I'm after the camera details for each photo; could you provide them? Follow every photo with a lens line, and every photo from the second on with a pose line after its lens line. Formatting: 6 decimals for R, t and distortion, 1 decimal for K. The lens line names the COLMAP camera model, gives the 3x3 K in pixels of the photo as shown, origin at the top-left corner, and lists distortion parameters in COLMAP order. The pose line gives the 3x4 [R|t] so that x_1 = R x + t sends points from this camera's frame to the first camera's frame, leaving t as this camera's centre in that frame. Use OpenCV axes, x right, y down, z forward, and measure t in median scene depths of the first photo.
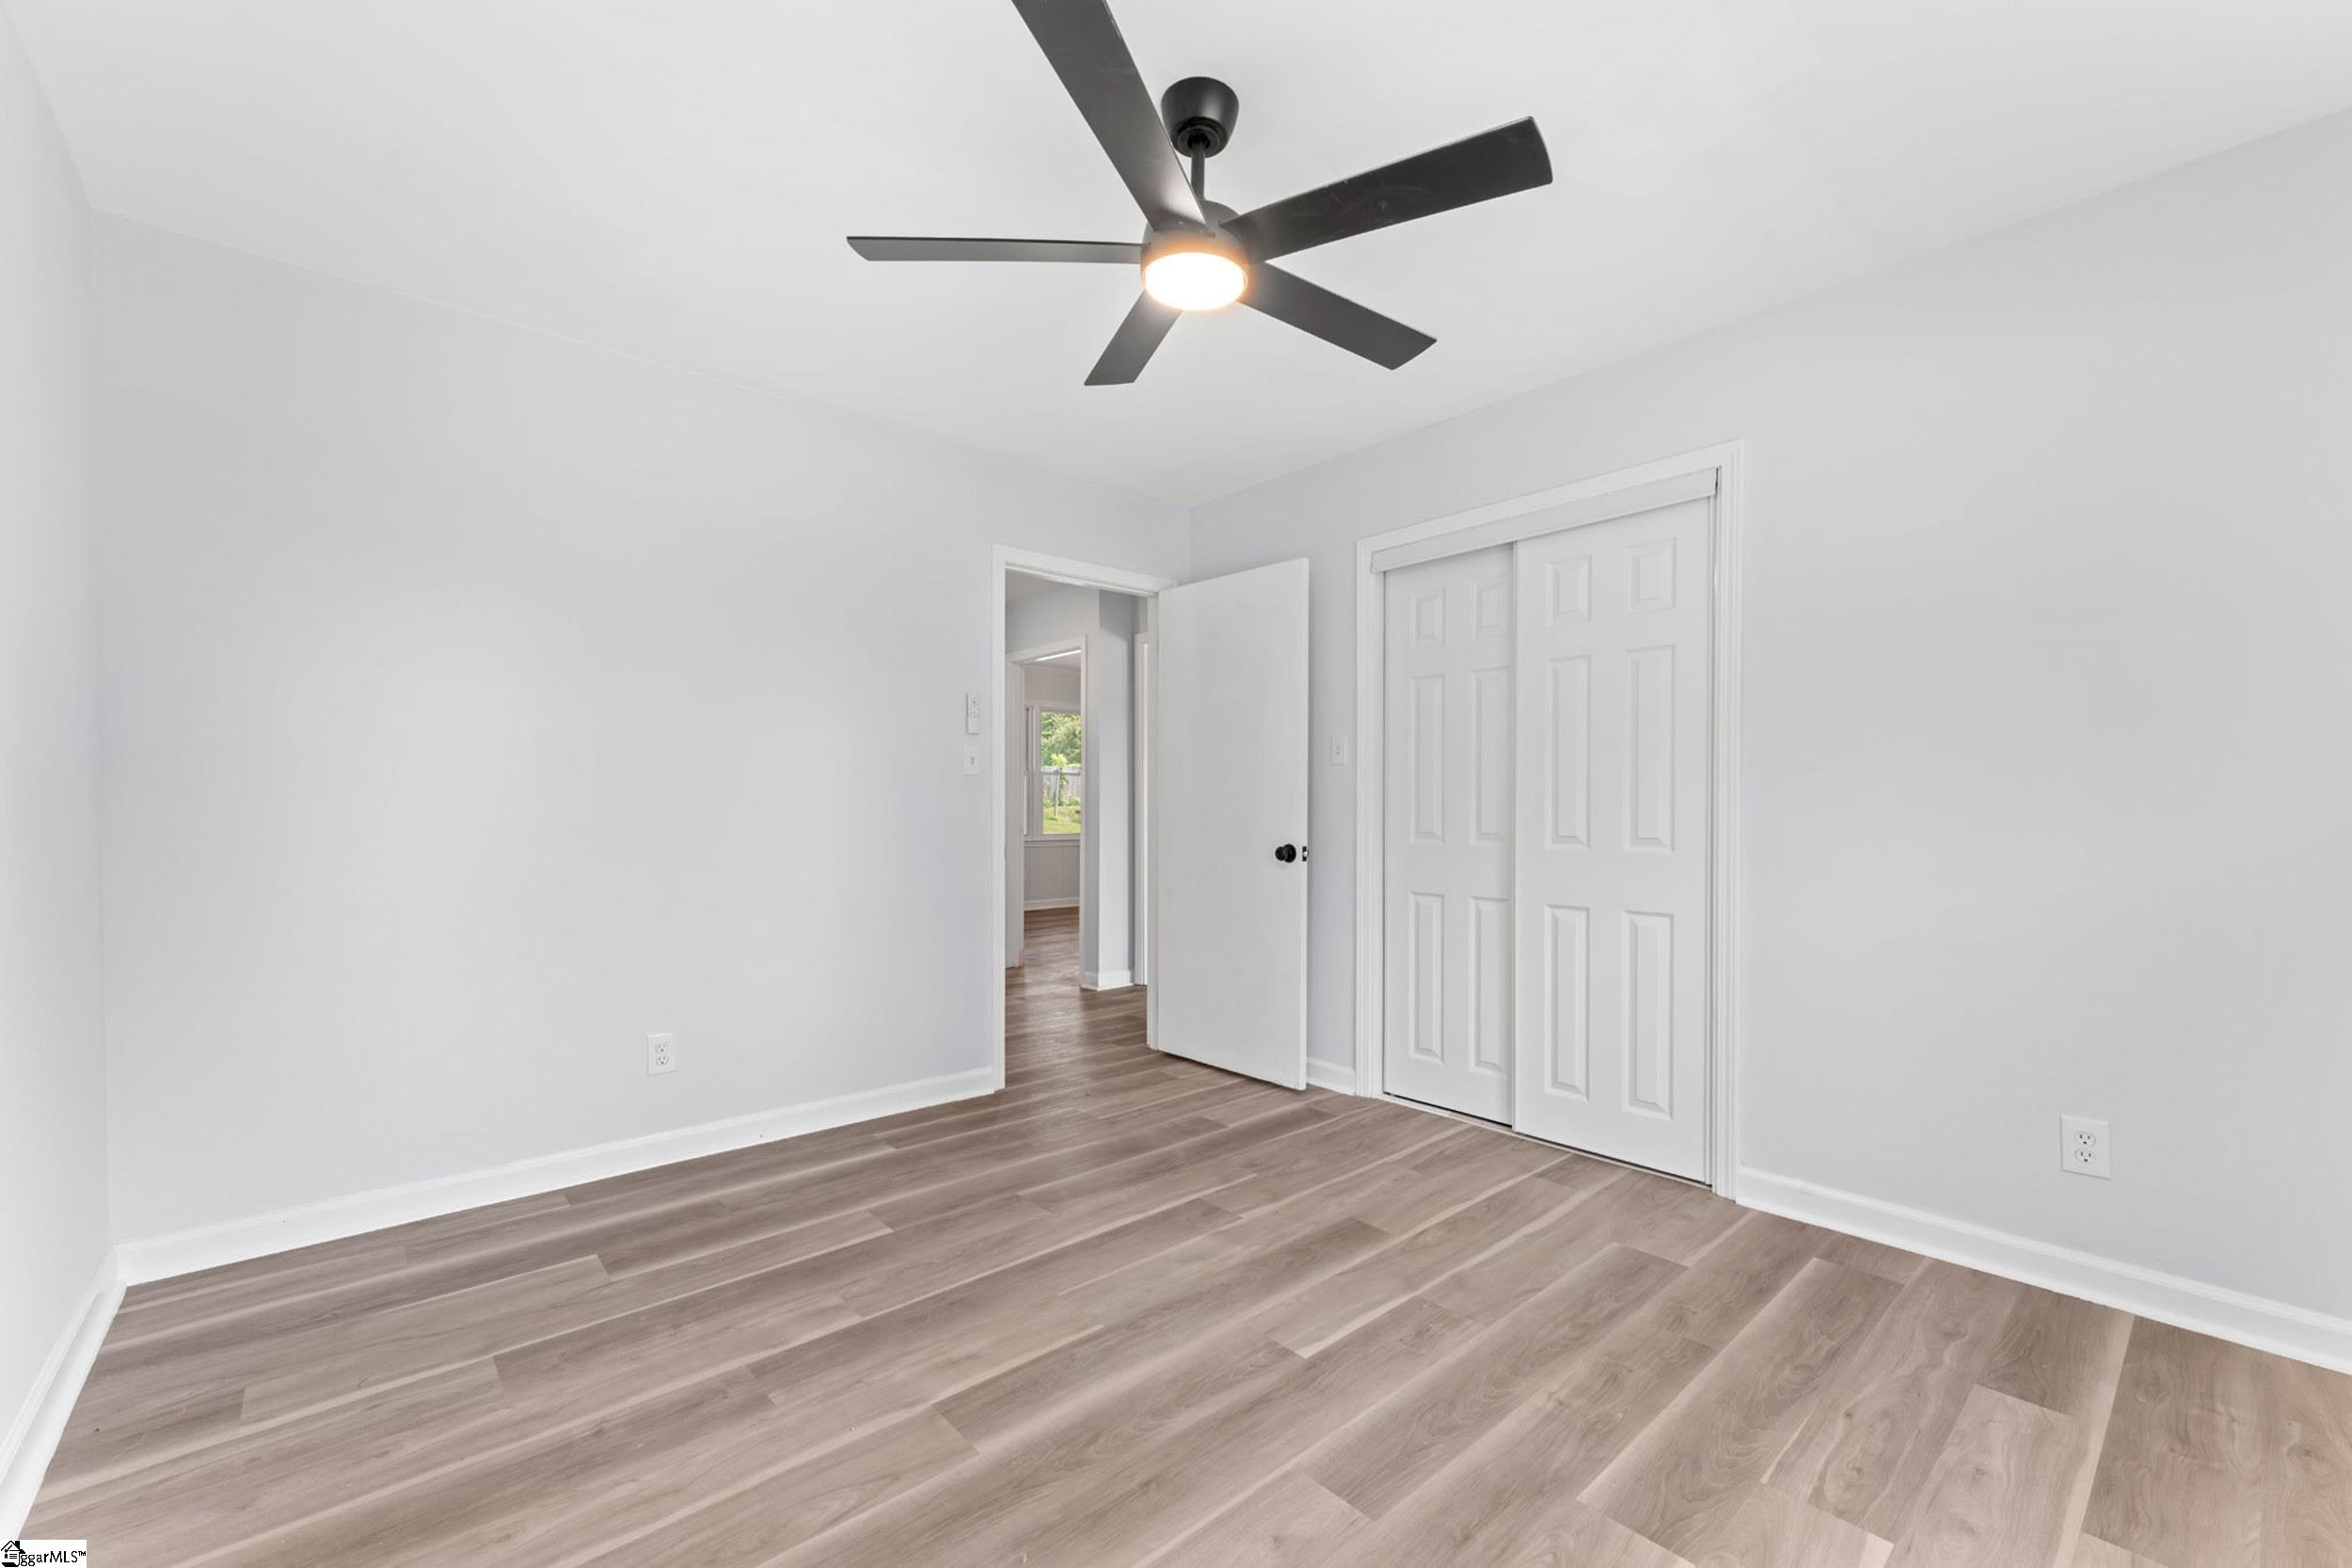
lens RADIAL K [[950.6, 0, 1174.5], [0, 950.6, 771.9], [0, 0, 1]] dist [-0.000307, 0.000049]
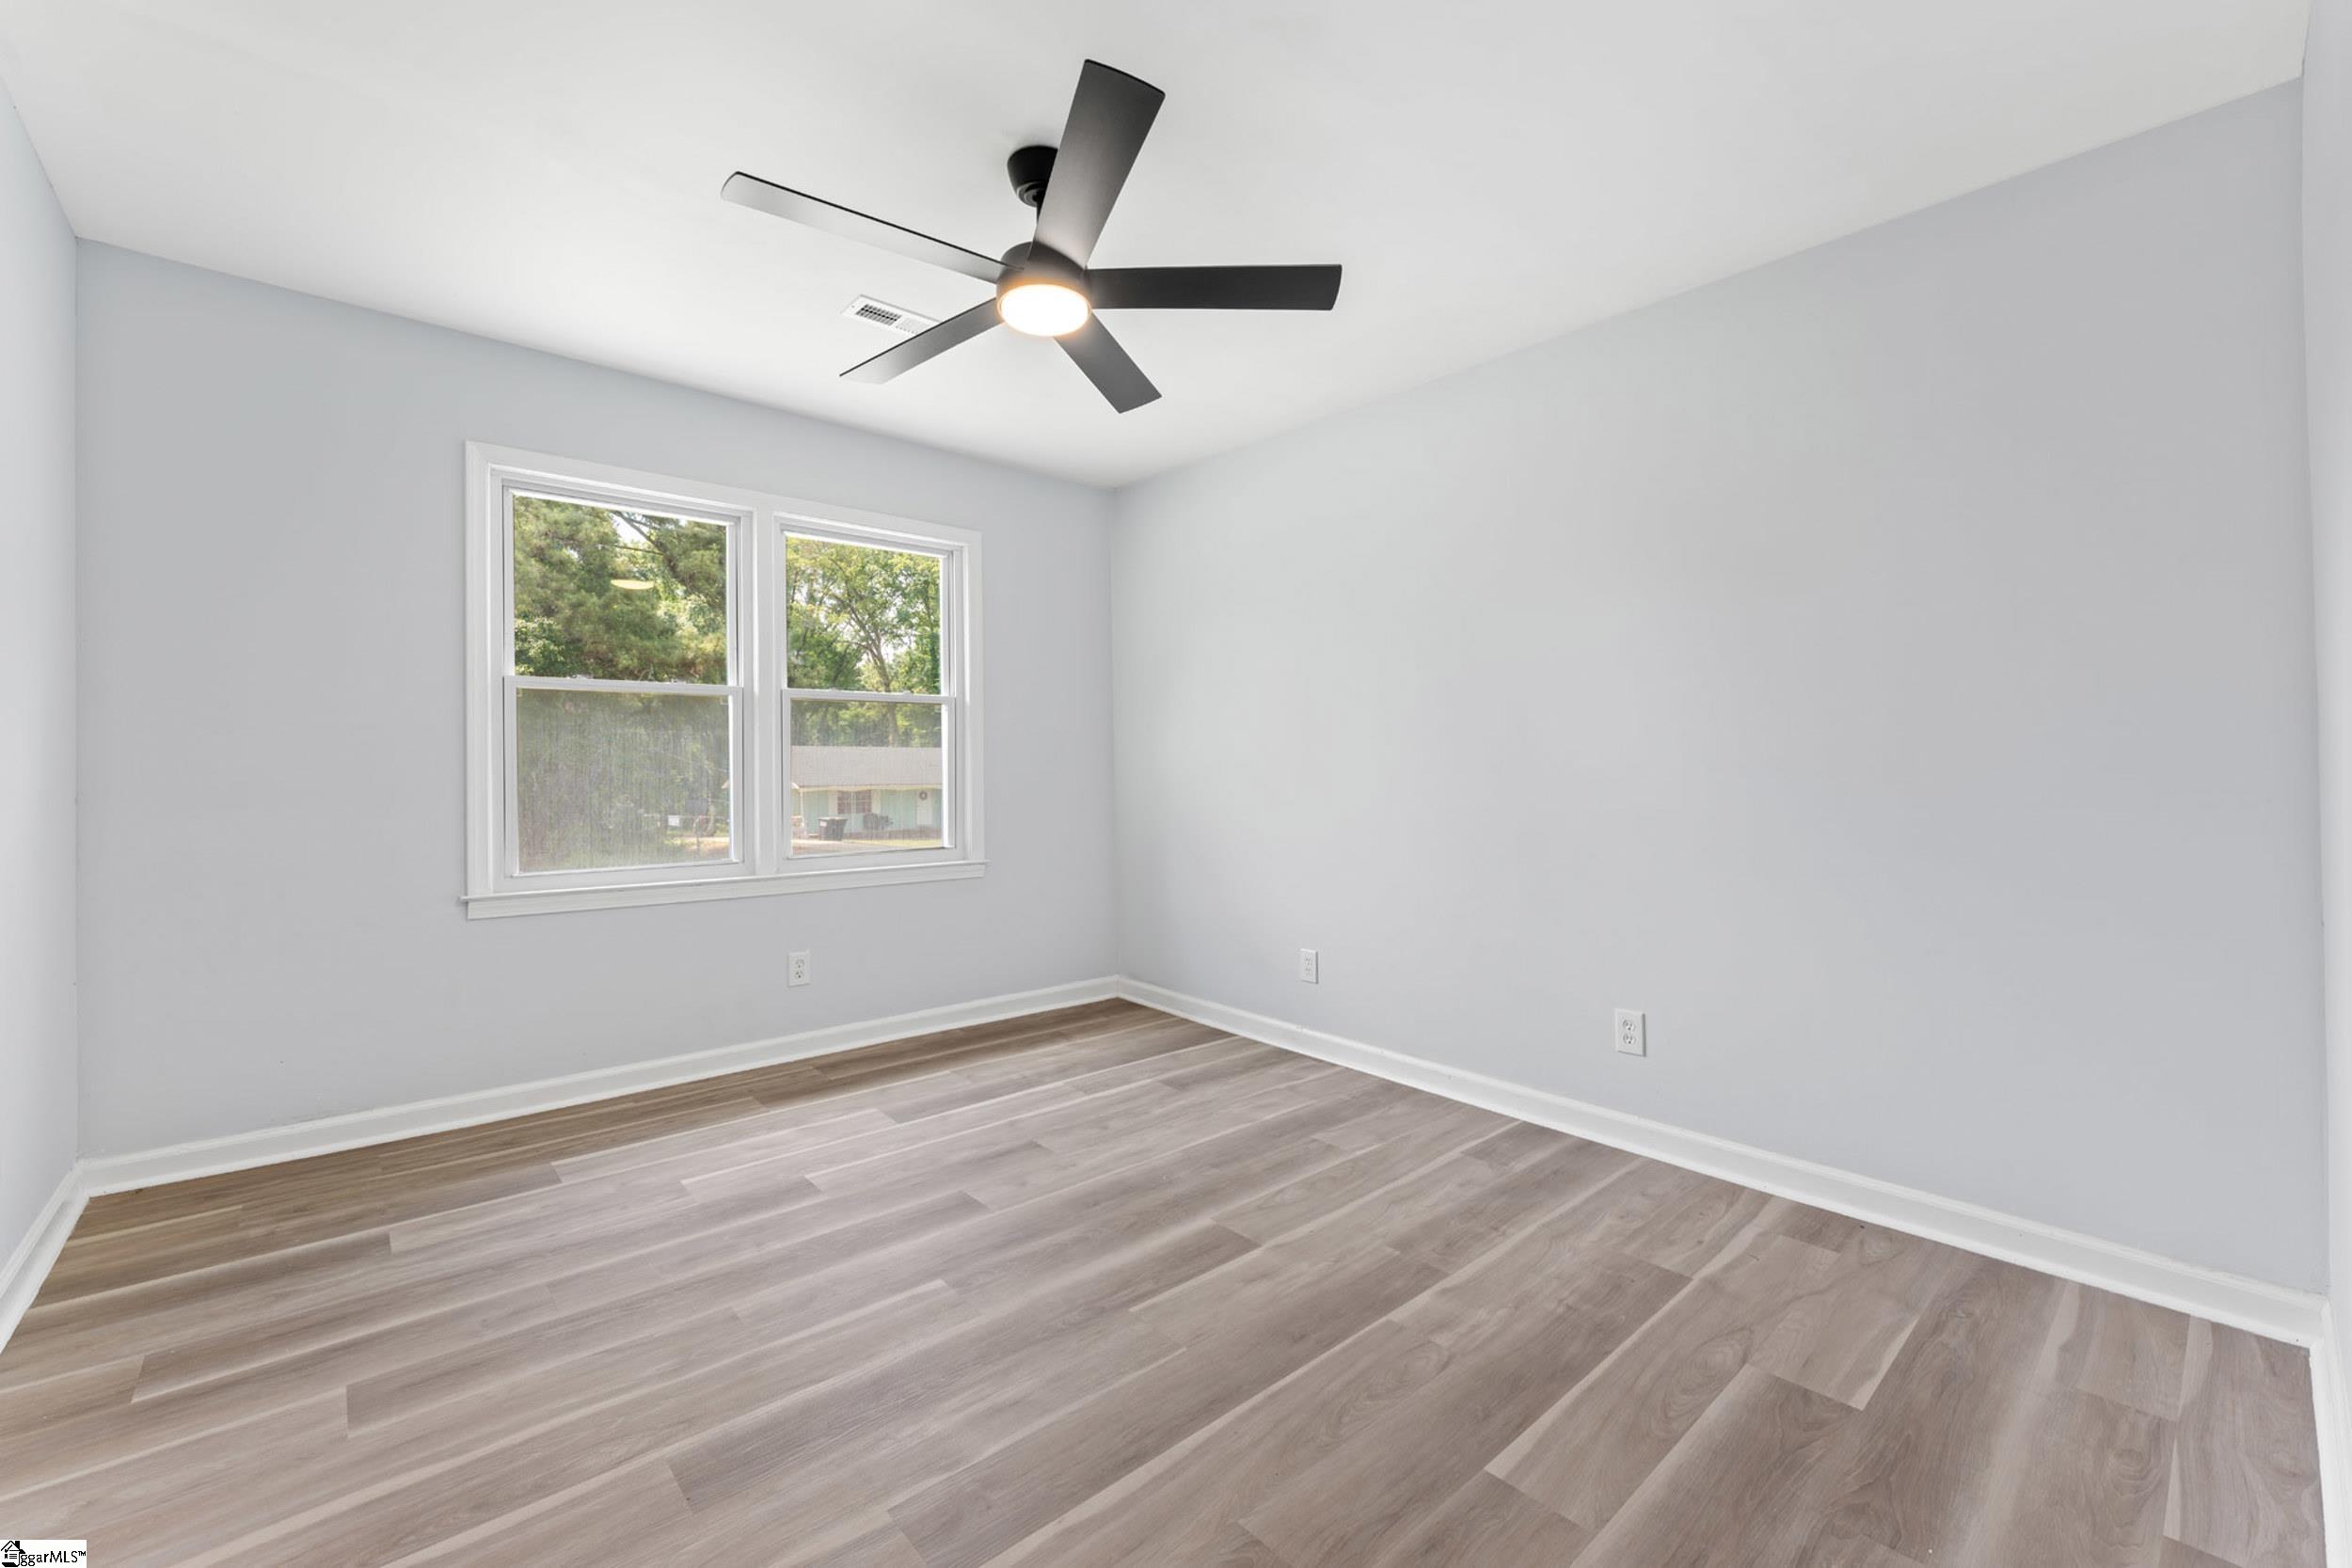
lens RADIAL K [[950.6, 0, 1174.5], [0, 950.6, 771.9], [0, 0, 1]] dist [-0.000307, 0.000049]
pose [[-0.999987, -0.001098, -0.005052, -0.120855], [-0.000946, 0.999549, -0.030025, 0.071309], [0.005083, -0.030020, -0.999536, 2.075104]]
